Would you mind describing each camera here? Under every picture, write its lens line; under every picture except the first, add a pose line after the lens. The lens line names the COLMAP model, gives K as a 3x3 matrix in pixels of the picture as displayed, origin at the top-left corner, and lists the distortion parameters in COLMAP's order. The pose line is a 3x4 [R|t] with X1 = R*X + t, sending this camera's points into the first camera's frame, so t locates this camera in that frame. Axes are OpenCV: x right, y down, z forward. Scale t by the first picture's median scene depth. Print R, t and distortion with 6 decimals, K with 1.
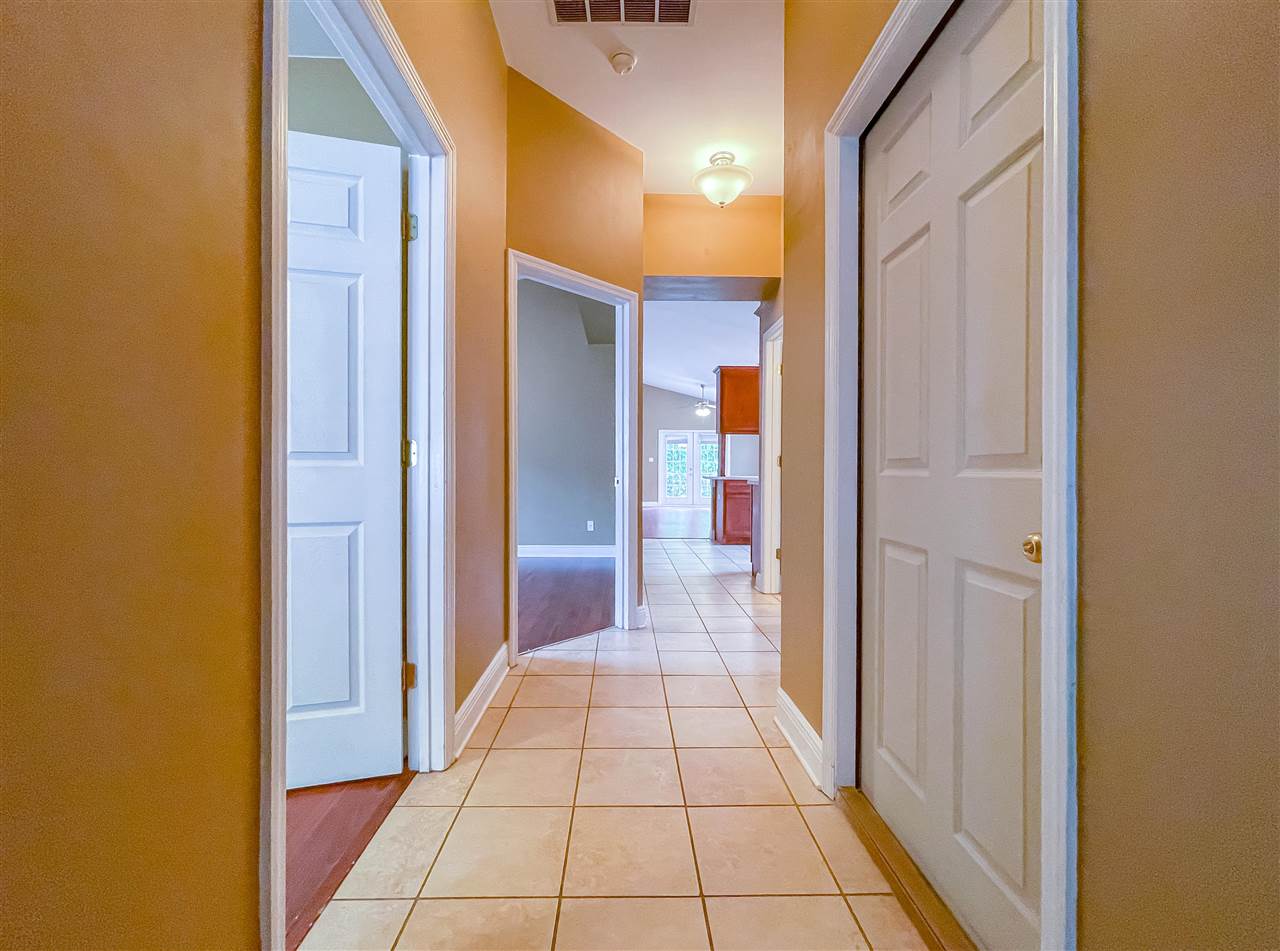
lens RADIAL K [[529.2, 0, 638.7], [0, 529.2, 473.0], [0, 0, 1]] dist [-0.009369, 0.001071]
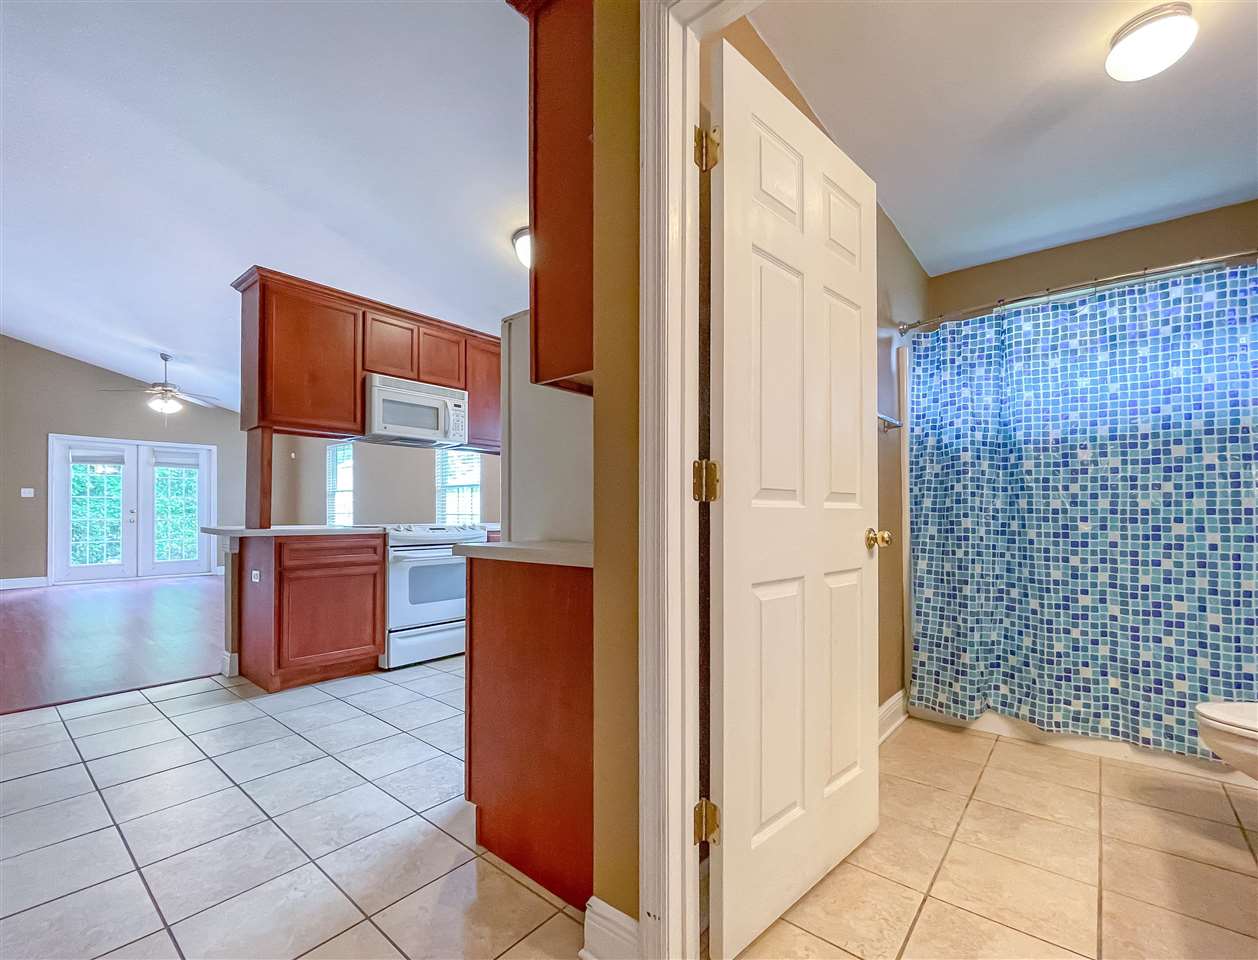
lens RADIAL K [[546.2, 0, 570.5], [0, 546.2, 506.1], [0, 0, 1]] dist [0.002660, 0.004834]
pose [[0.694347, 0.005028, 0.719623, 0.005689], [0.005751, 0.999905, -0.012536, -0.003135], [-0.719617, 0.012843, 0.694252, 0.281805]]
